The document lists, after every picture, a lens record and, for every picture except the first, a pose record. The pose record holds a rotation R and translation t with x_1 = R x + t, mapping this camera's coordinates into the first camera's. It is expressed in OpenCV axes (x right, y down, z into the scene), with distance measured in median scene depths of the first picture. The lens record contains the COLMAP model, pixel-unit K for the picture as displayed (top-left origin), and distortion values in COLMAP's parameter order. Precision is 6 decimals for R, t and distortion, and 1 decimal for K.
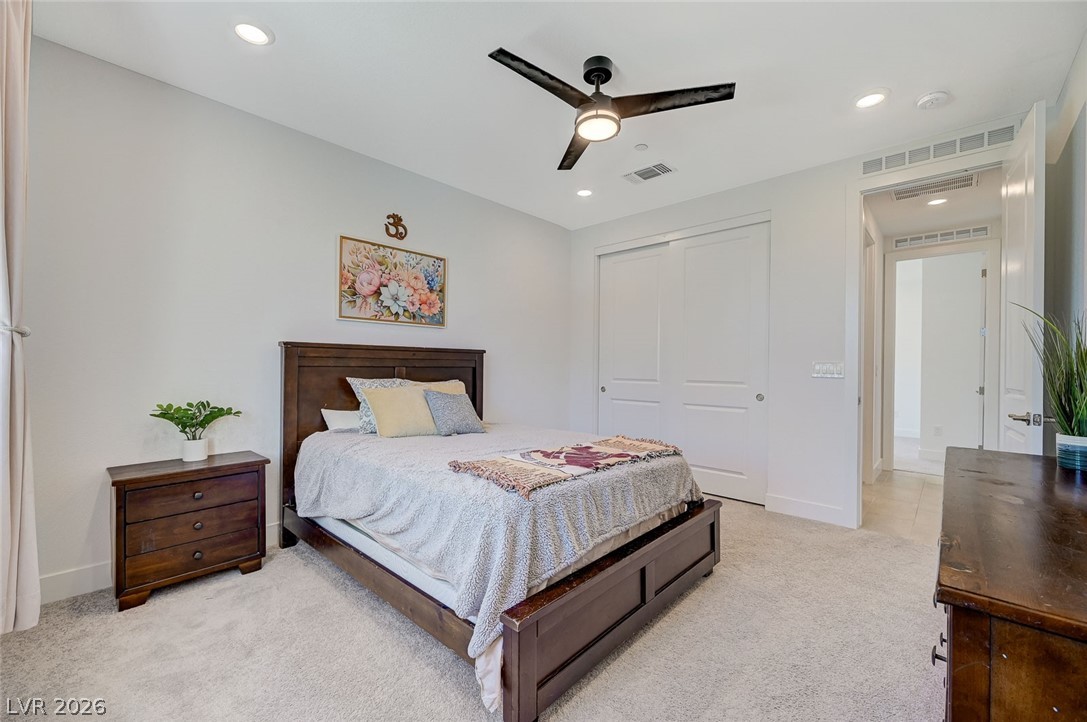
lens RADIAL K [[429.7, 0, 548.2], [0, 429.7, 364.9], [0, 0, 1]] dist [-0.001988, -0.000218]
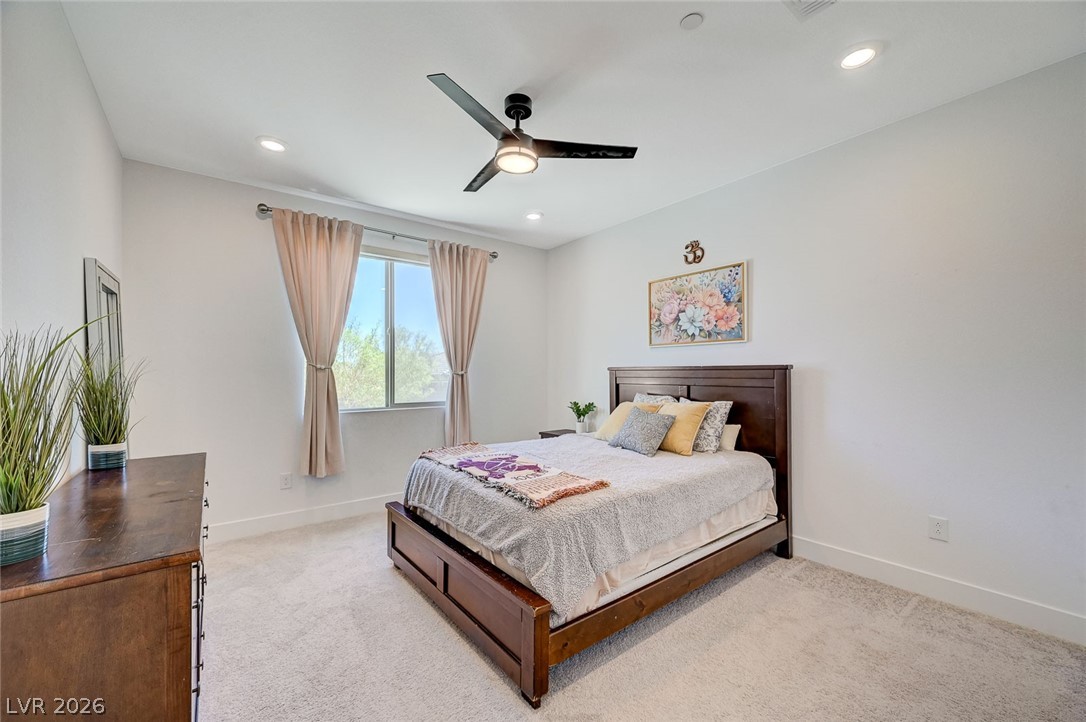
lens RADIAL K [[429.3, 0, 547.7], [0, 429.3, 364.9], [0, 0, 1]] dist [-0.001988, -0.000218]
pose [[-0.153176, -0.026927, -0.987832, 0.730645], [0.001669, 0.999620, -0.027507, -0.017312], [0.988198, -0.005862, -0.153073, 0.799817]]
